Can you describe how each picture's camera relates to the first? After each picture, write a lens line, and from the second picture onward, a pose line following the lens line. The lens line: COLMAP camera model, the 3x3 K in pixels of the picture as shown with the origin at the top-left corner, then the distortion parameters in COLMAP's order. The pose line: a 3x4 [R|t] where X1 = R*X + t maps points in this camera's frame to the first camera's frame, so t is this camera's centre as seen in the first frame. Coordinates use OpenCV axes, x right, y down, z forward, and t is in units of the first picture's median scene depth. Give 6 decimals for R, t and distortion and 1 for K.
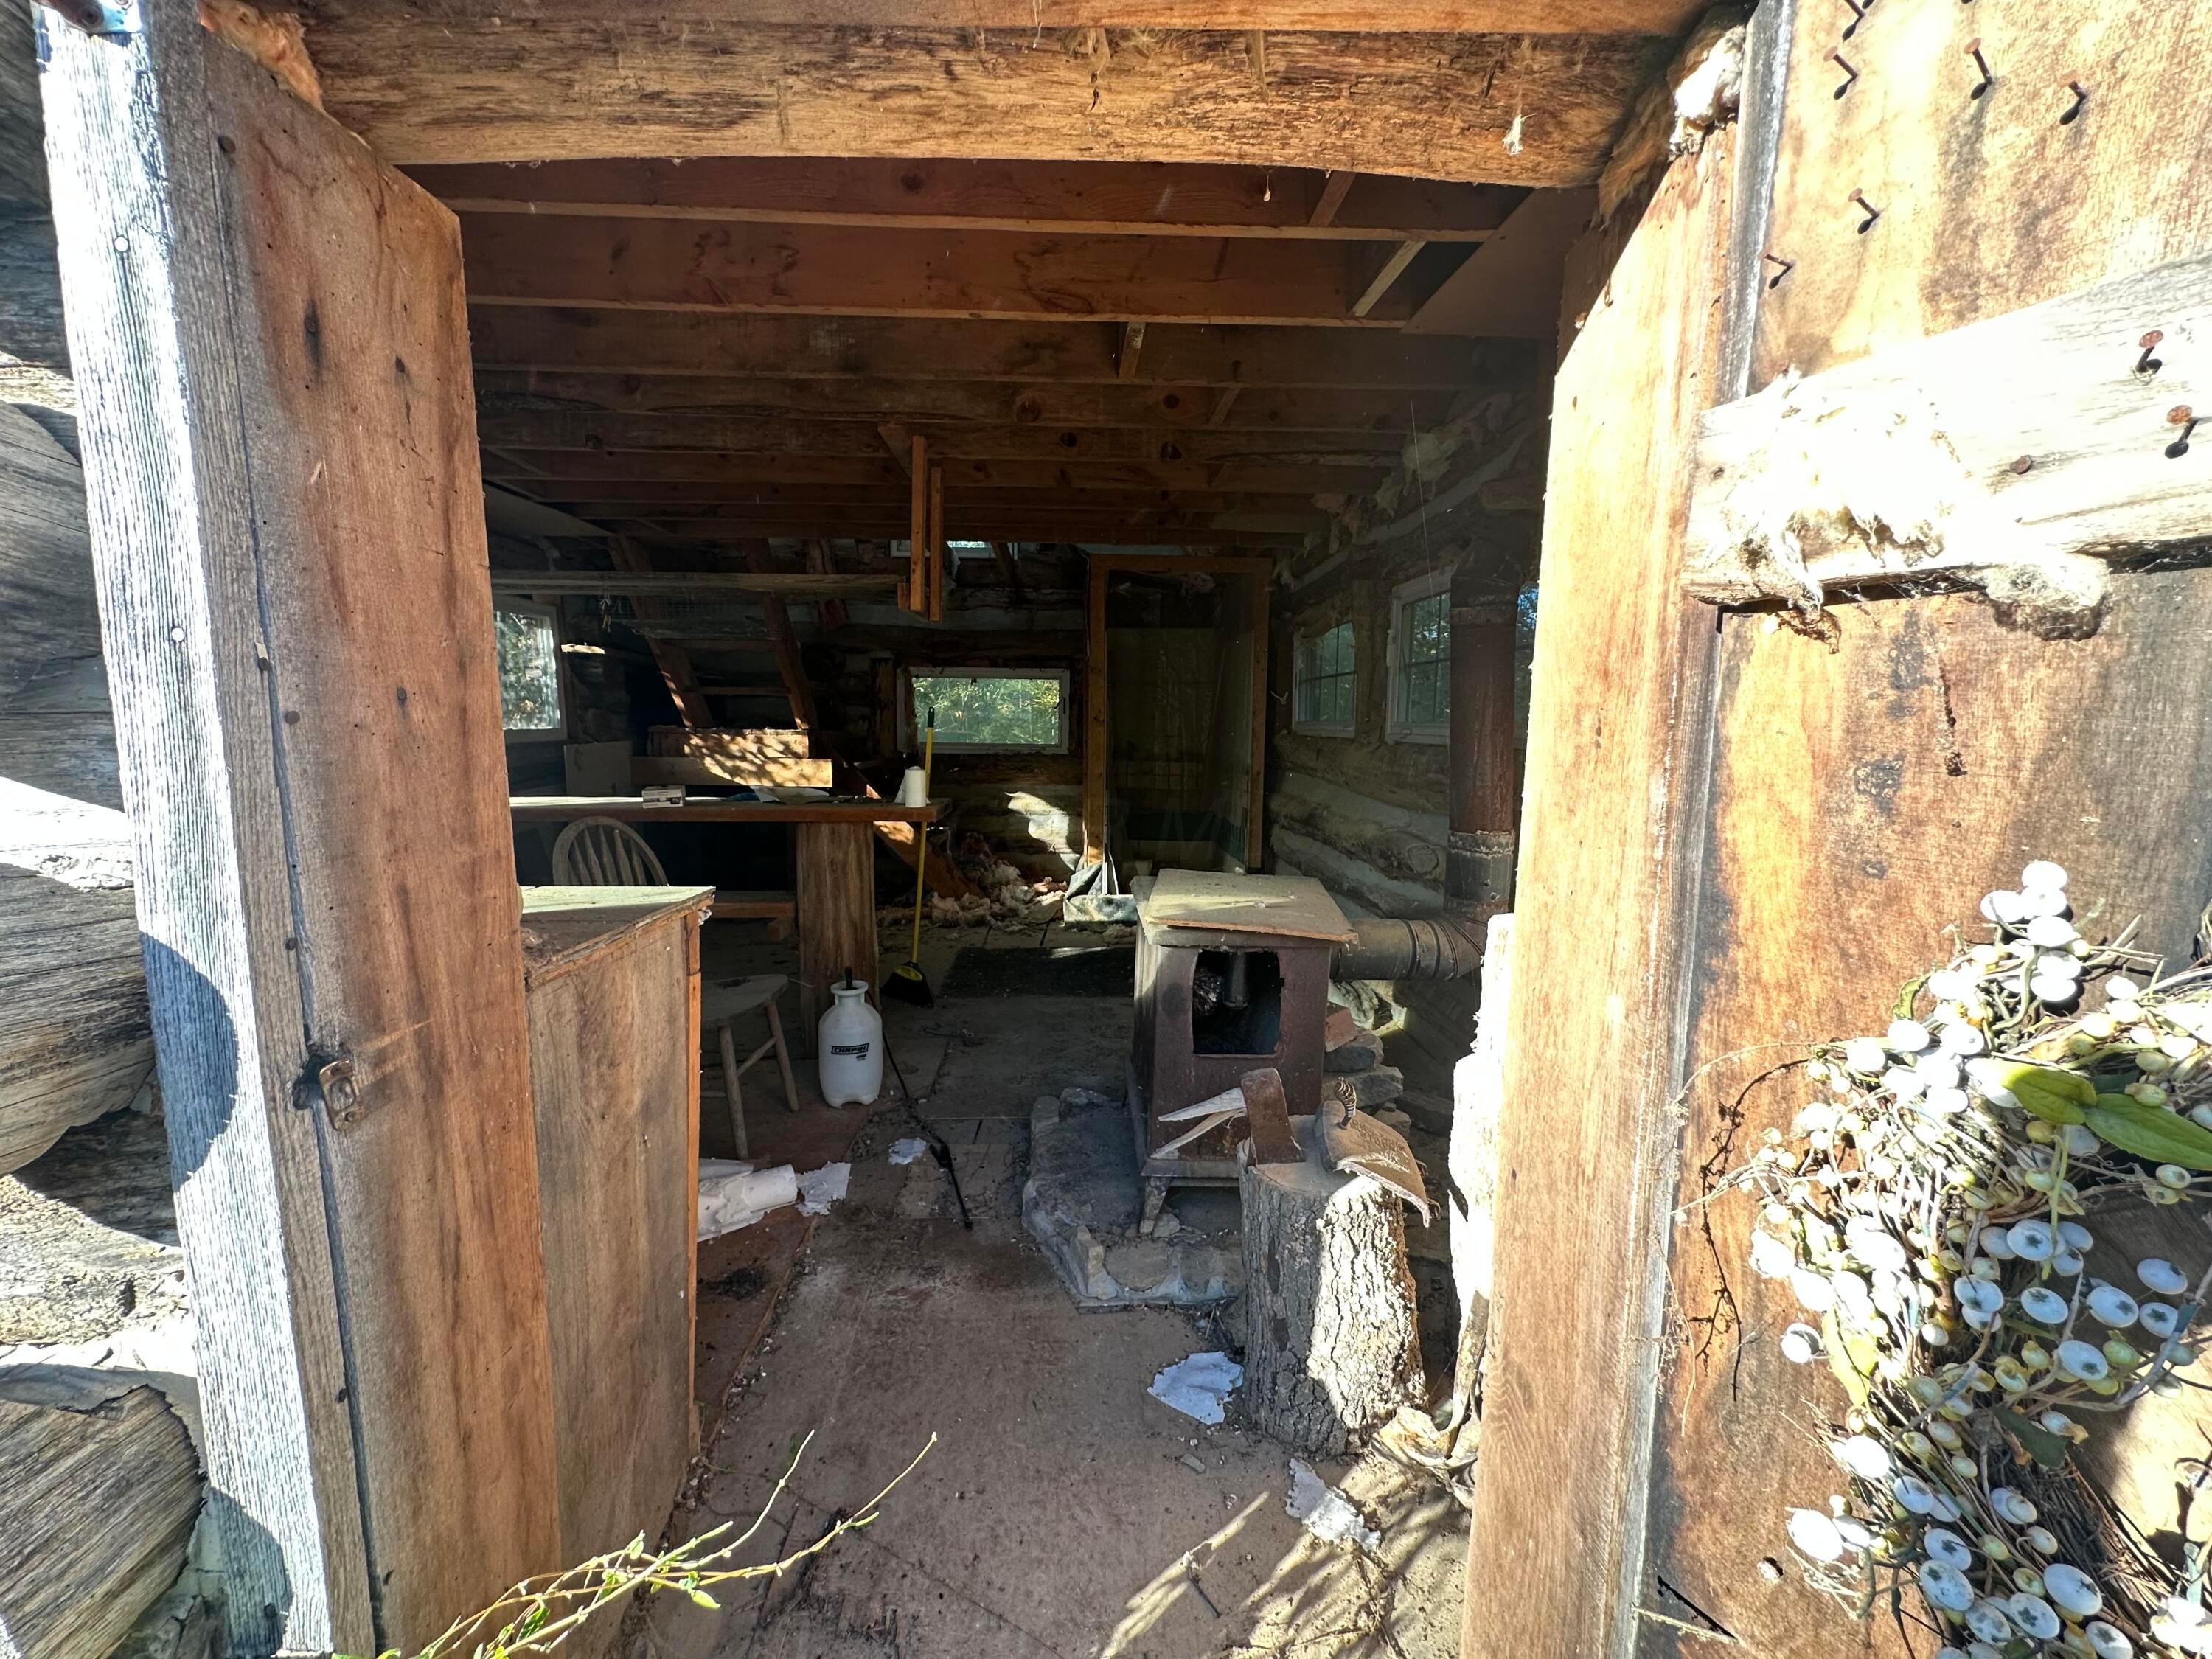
lens RADIAL K [[882.0, 0, 1106.3], [0, 882.0, 825.8], [0, 0, 1]] dist [-0.003846, 0.000480]
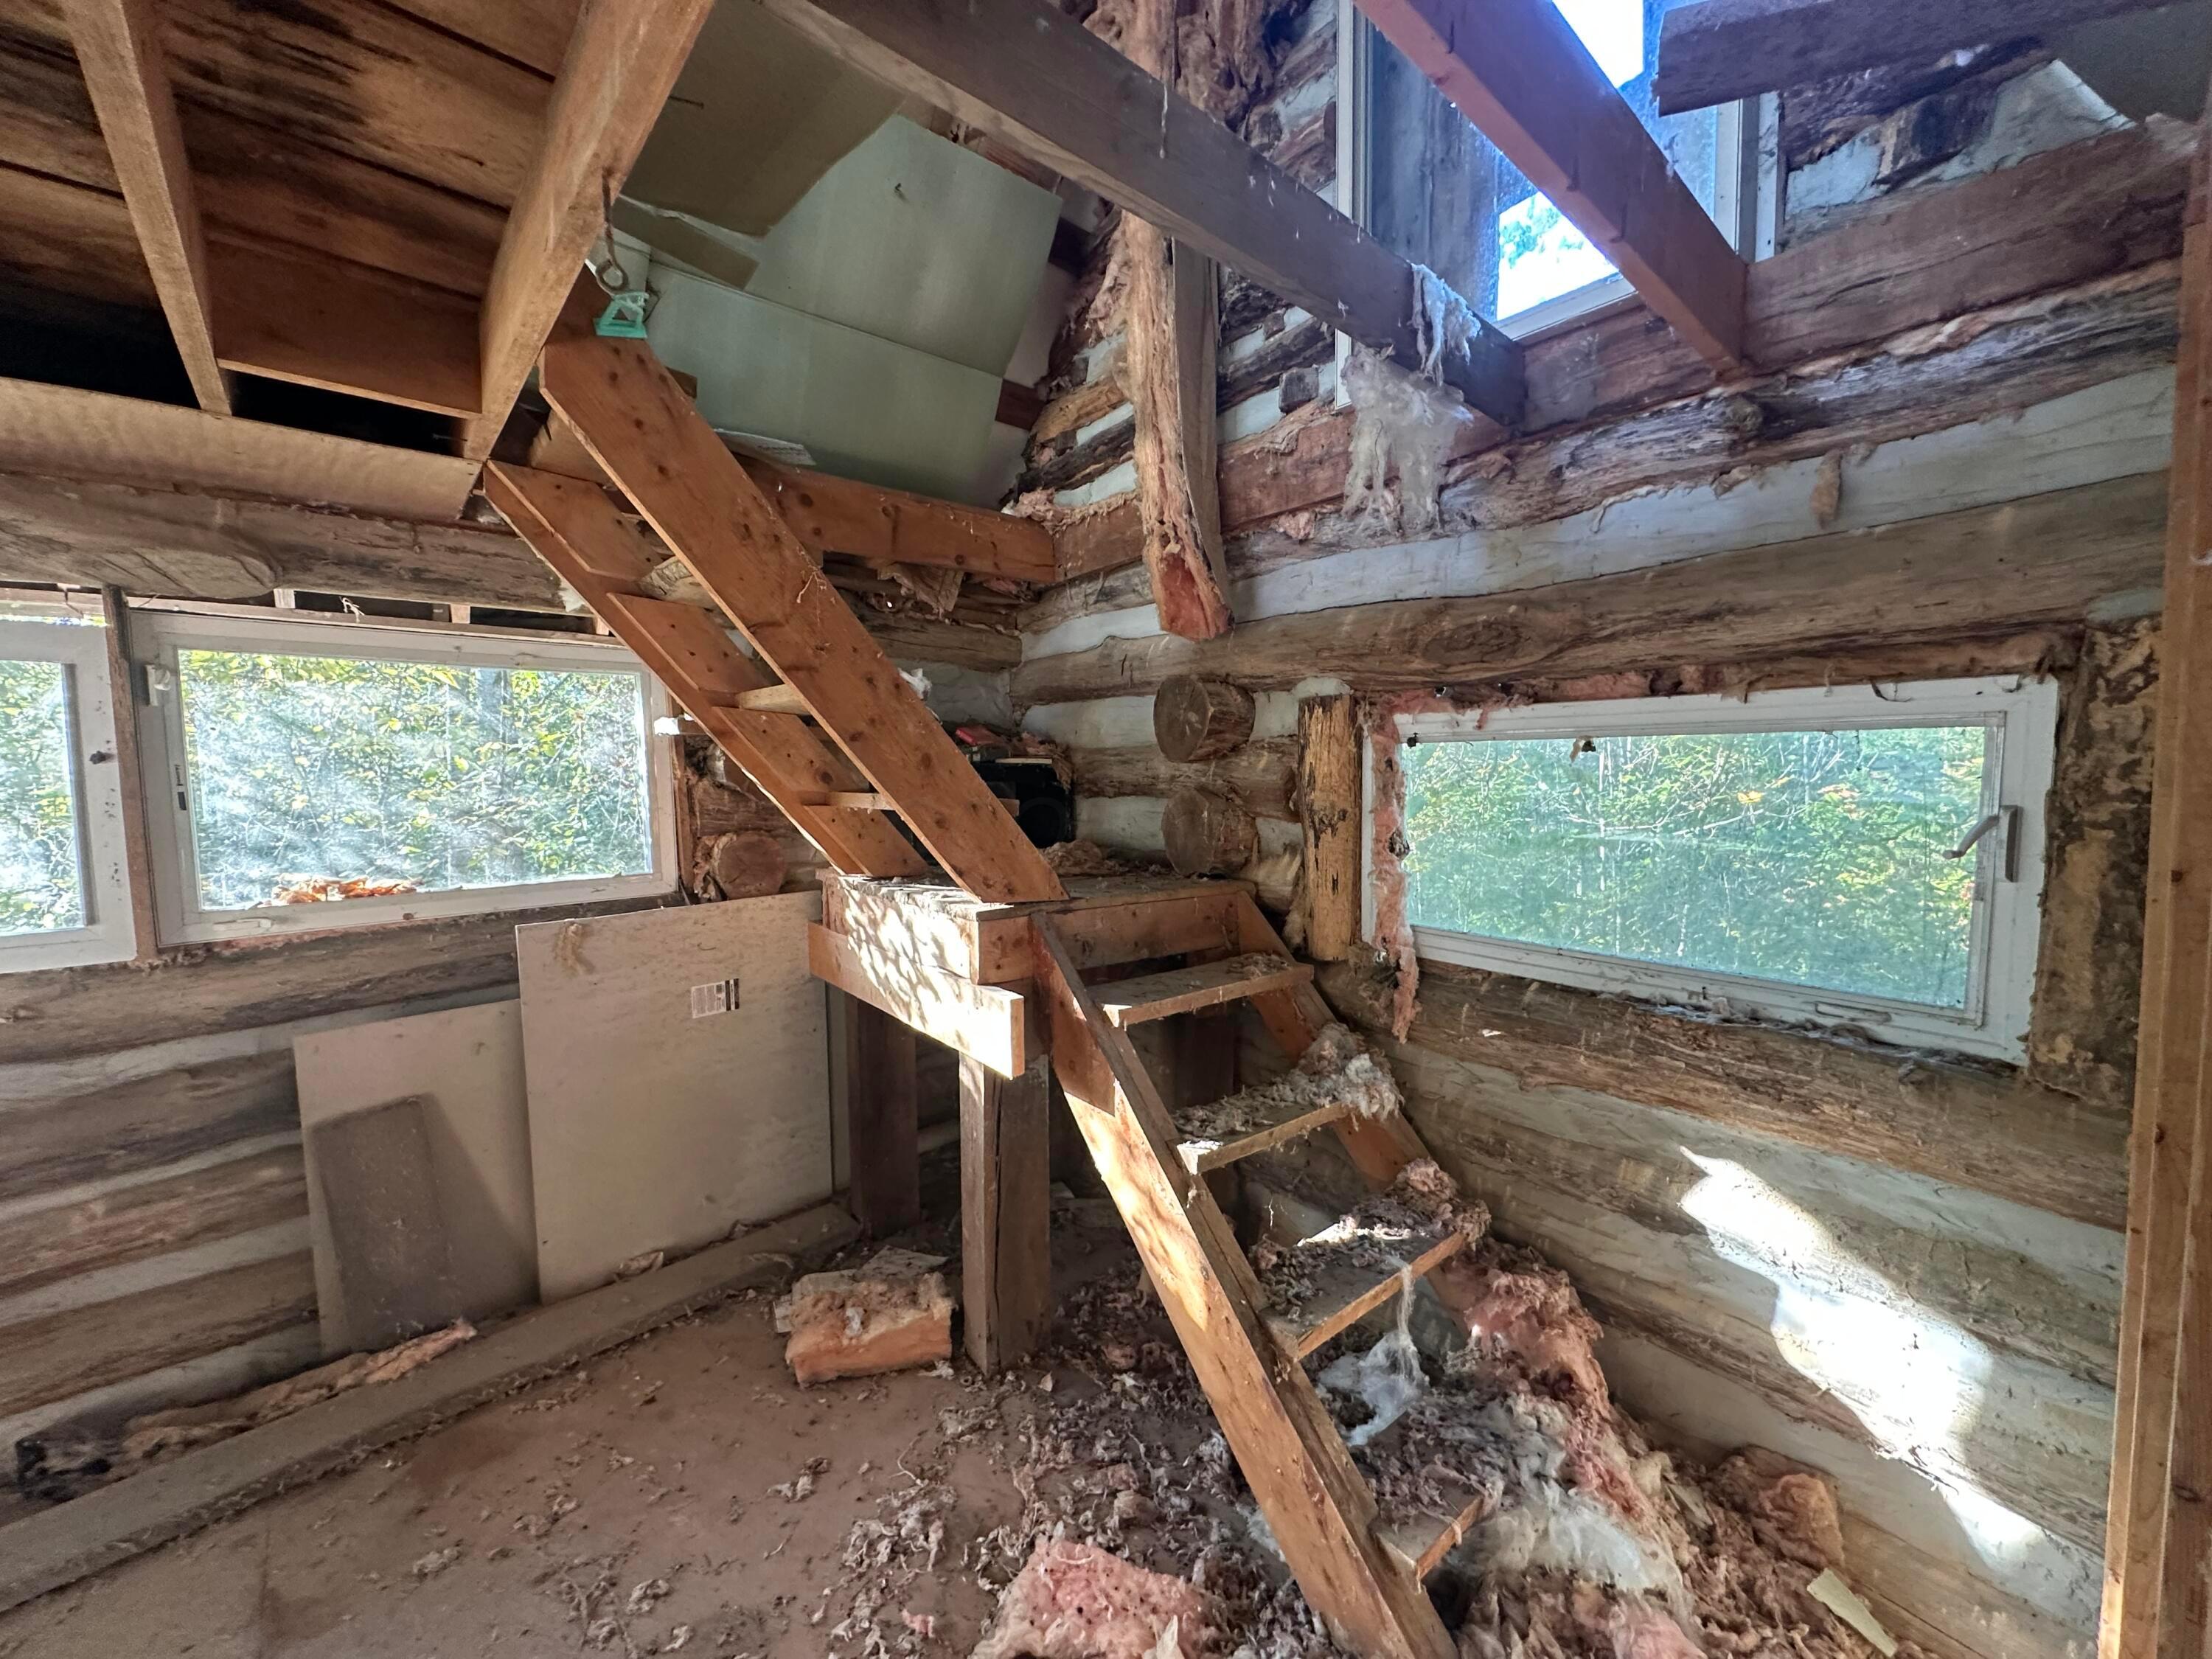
lens RADIAL K [[882.0, 0, 1106.3], [0, 882.0, 825.8], [0, 0, 1]] dist [-0.003846, 0.000480]
pose [[0.624458, 0.025603, -0.780638, -0.014037], [-0.073703, 0.996934, -0.026261, -0.117496], [0.777573, 0.073934, 0.624431, 0.690803]]
